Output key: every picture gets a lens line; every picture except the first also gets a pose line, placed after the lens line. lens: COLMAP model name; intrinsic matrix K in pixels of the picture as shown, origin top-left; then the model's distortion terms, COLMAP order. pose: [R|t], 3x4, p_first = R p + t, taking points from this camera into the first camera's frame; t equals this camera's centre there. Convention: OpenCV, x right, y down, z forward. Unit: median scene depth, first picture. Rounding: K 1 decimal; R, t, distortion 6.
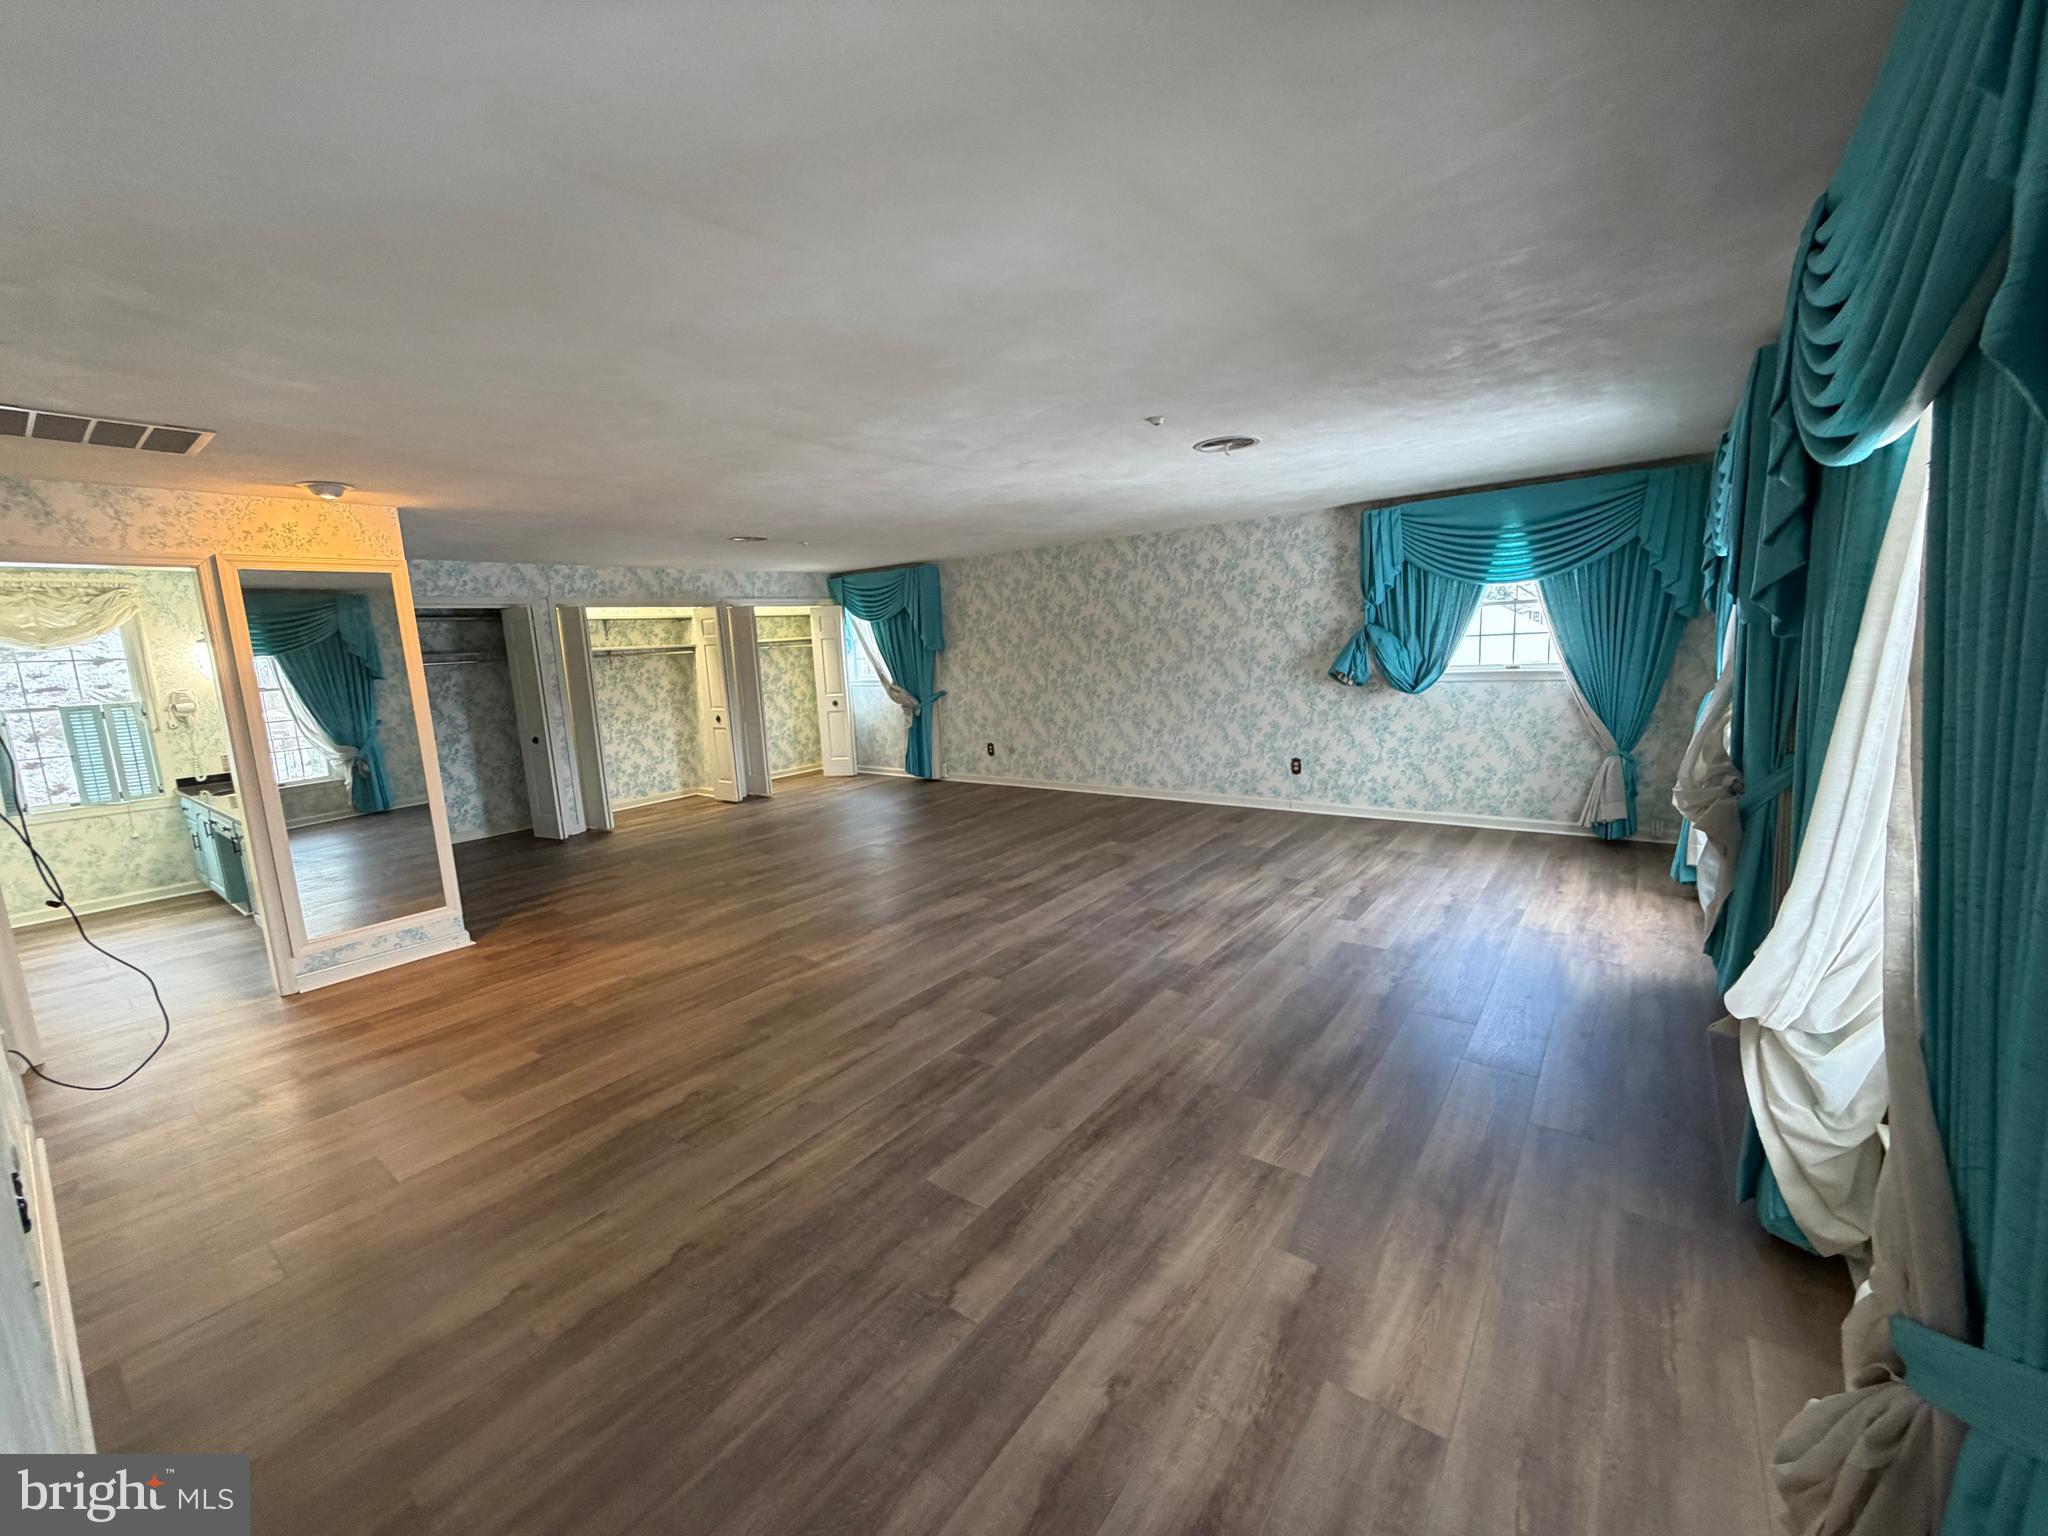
lens RADIAL K [[816.8, 0, 1024.0], [0, 816.8, 768.0], [0, 0, 1]] dist [0.000798, 0.000225]
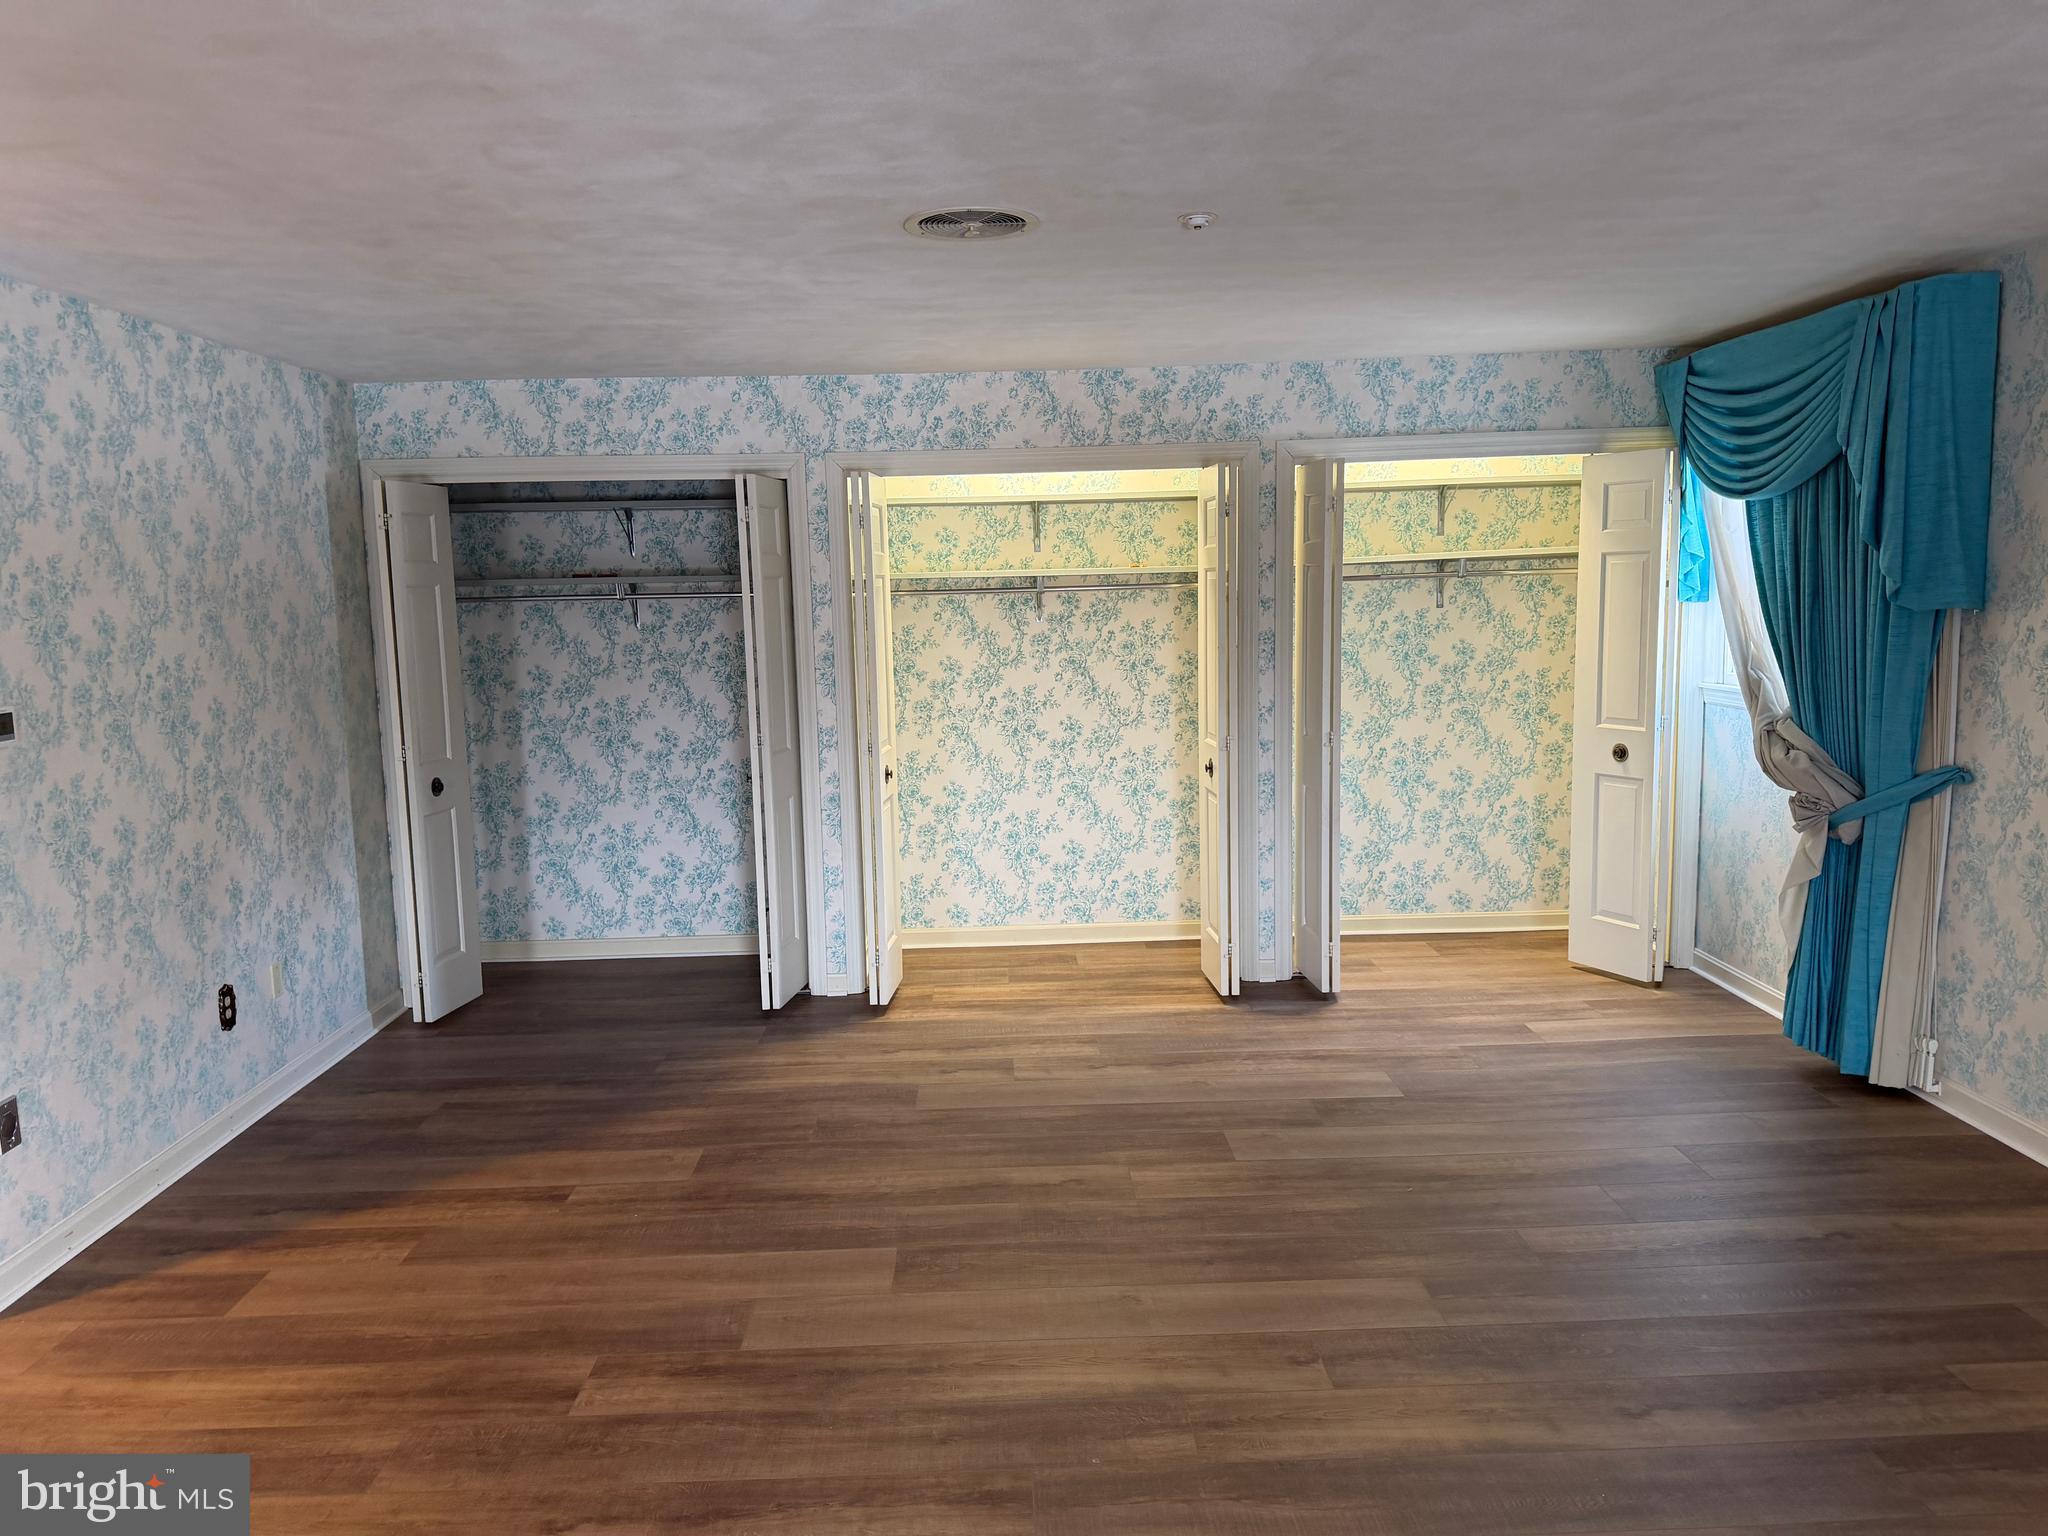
lens RADIAL K [[1443.9, 0, 1024.0], [0, 1443.9, 768.0], [0, 0, 1]] dist [0.141498, -0.214116]
pose [[0.617935, 0.136575, -0.774276, 0.086098], [-0.130657, 0.988942, 0.070165, -0.096459], [0.775297, 0.057807, 0.628946, 0.524277]]
